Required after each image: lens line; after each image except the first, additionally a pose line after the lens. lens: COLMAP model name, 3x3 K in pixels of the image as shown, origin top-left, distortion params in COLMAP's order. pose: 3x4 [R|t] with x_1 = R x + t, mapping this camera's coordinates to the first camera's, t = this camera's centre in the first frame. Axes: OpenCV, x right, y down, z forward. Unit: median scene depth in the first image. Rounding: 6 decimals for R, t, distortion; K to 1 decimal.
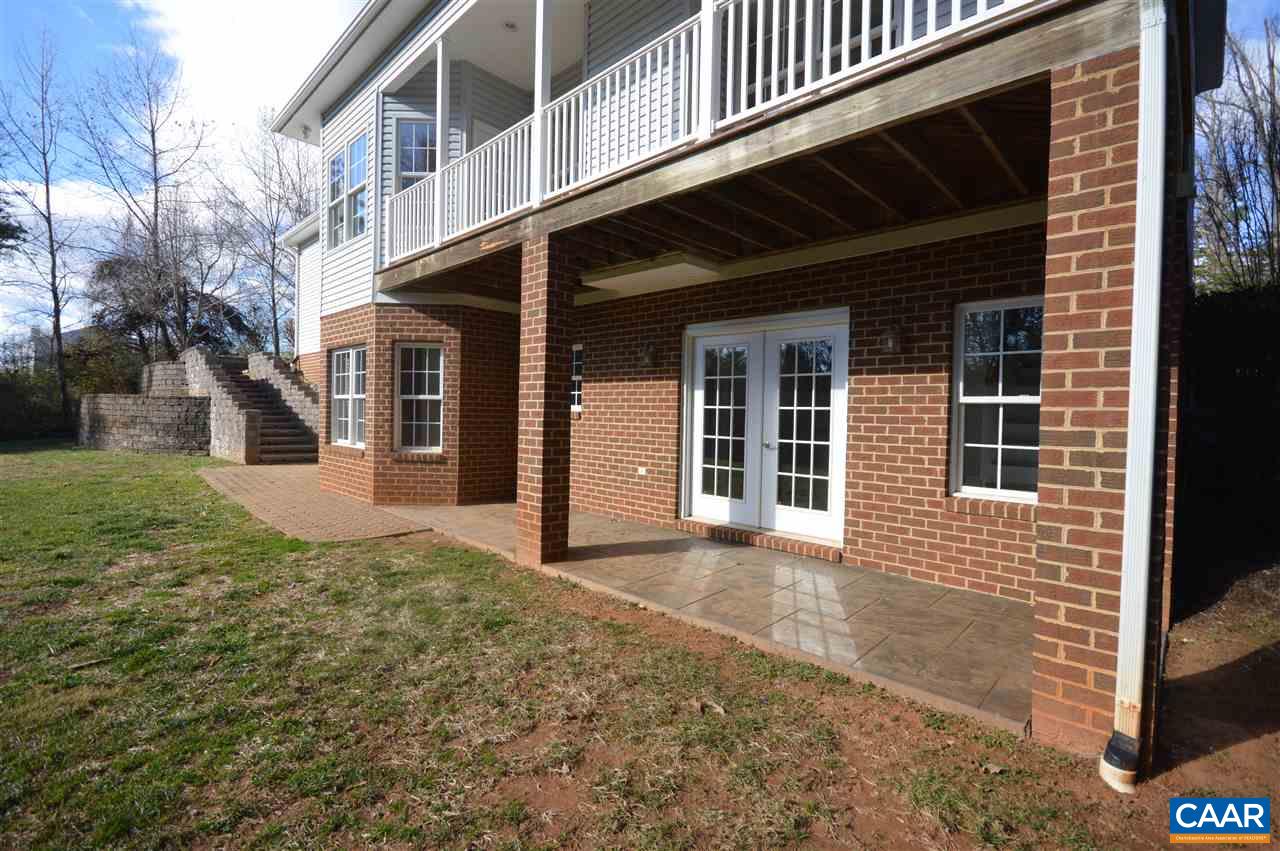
lens RADIAL K [[575.2, 0, 637.9], [0, 575.2, 425.3], [0, 0, 1]] dist [-0.006408, 0.000054]
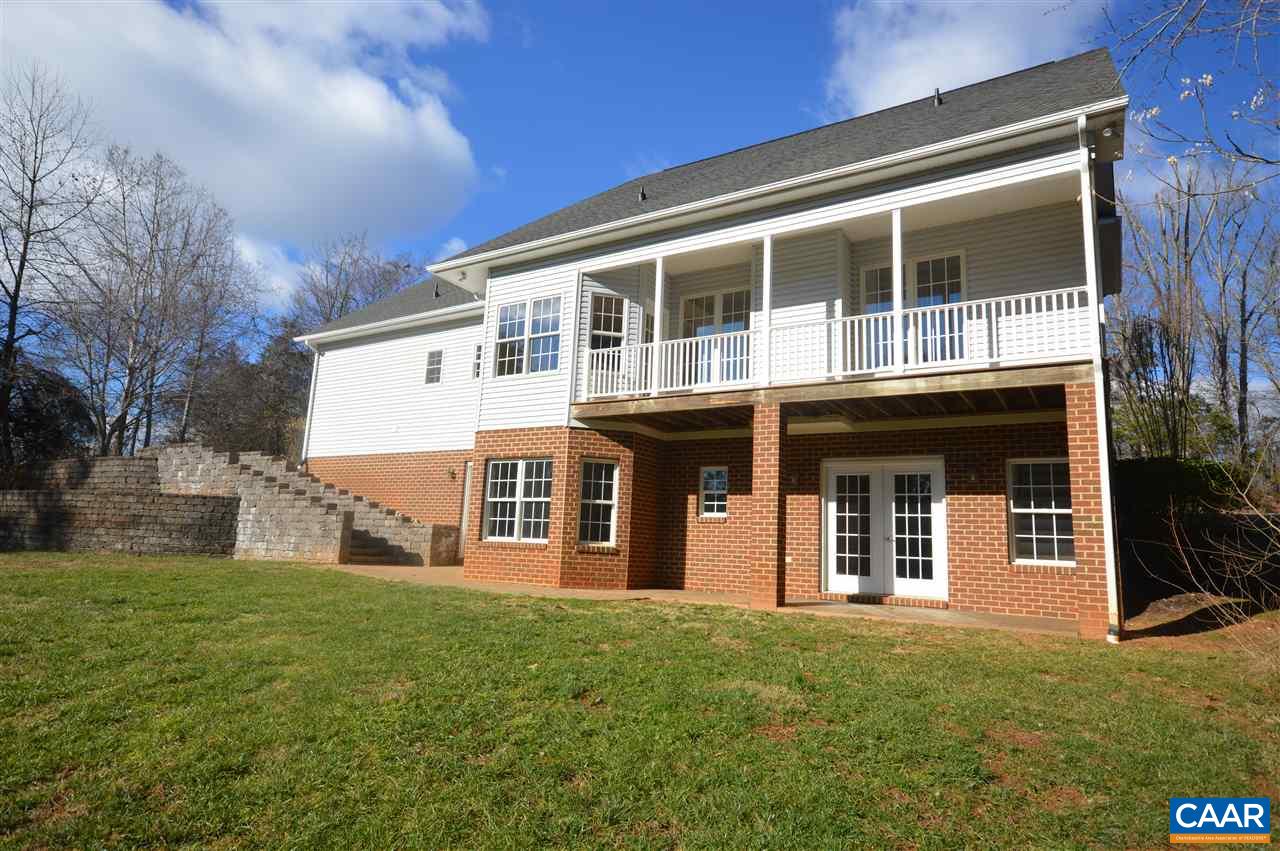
lens RADIAL K [[751.4, 0, 642.1], [0, 751.4, 421.2], [0, 0, 1]] dist [0.008853, 0.002896]
pose [[0.977423, 0.059708, 0.202679, -0.817271], [-0.020241, 0.981290, -0.191470, 0.119458], [-0.210319, 0.183045, 0.960344, -0.829821]]
